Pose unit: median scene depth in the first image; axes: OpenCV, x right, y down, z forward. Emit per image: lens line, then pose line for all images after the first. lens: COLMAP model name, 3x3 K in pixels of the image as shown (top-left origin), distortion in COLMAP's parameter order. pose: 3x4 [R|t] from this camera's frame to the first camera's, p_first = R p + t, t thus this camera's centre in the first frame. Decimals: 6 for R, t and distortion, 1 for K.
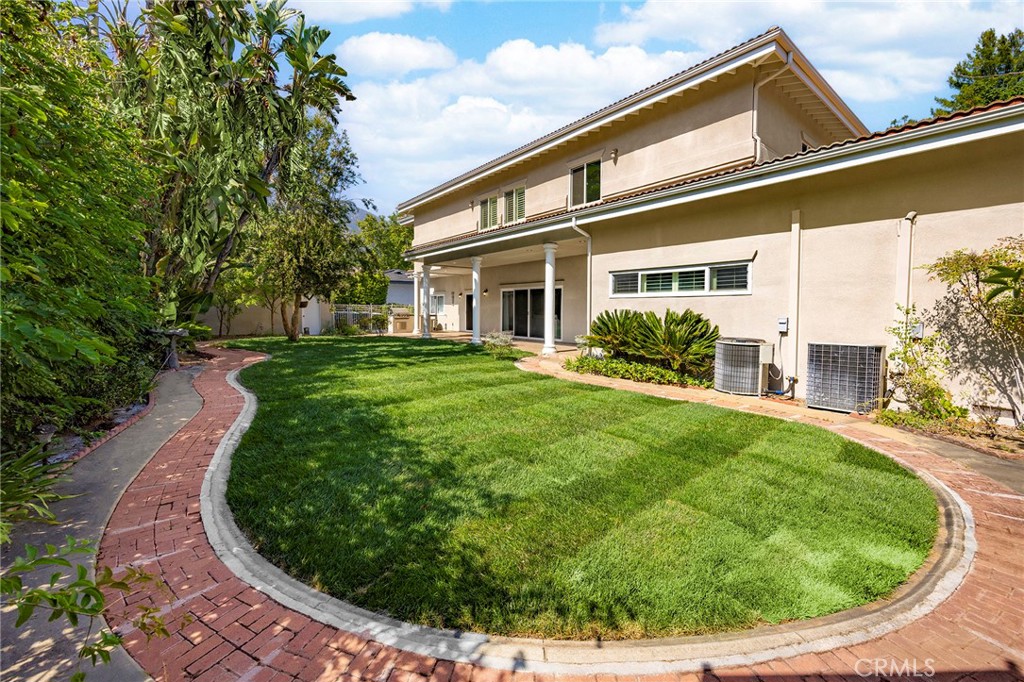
lens RADIAL K [[411.2, 0, 510.0], [0, 411.2, 337.3], [0, 0, 1]] dist [-0.000456, 0.000229]
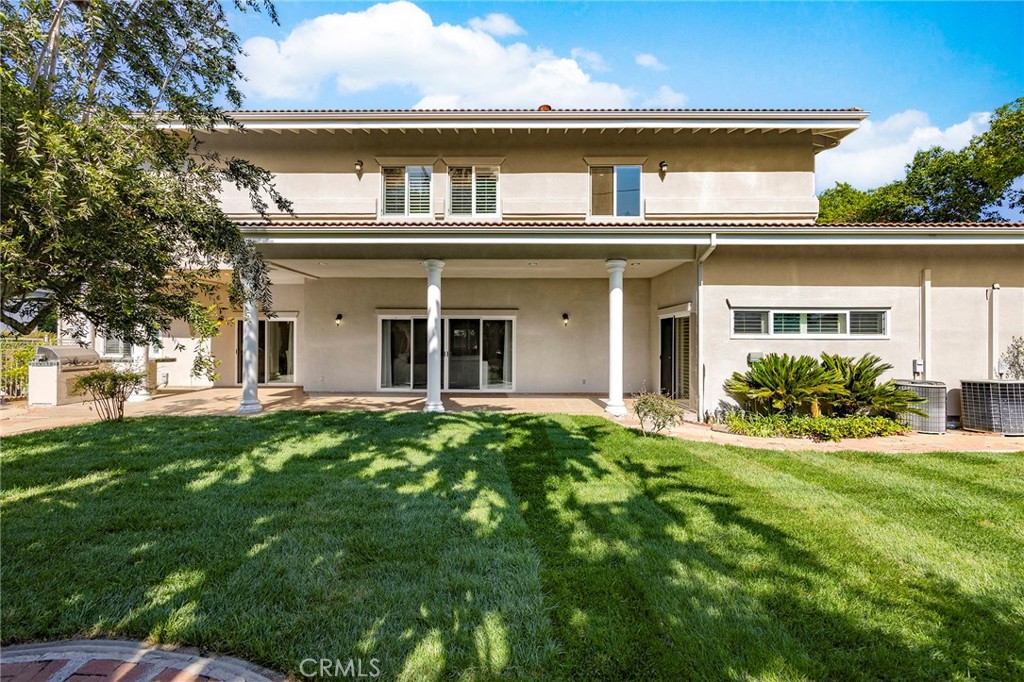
lens RADIAL K [[381.4, 0, 510.7], [0, 381.4, 343.8], [0, 0, 1]] dist [-0.001449, -0.000099]
pose [[0.634669, -0.012323, 0.772686, -0.629571], [0.050372, 0.998406, -0.025452, -0.088641], [-0.771141, 0.055075, 0.634278, 0.859634]]
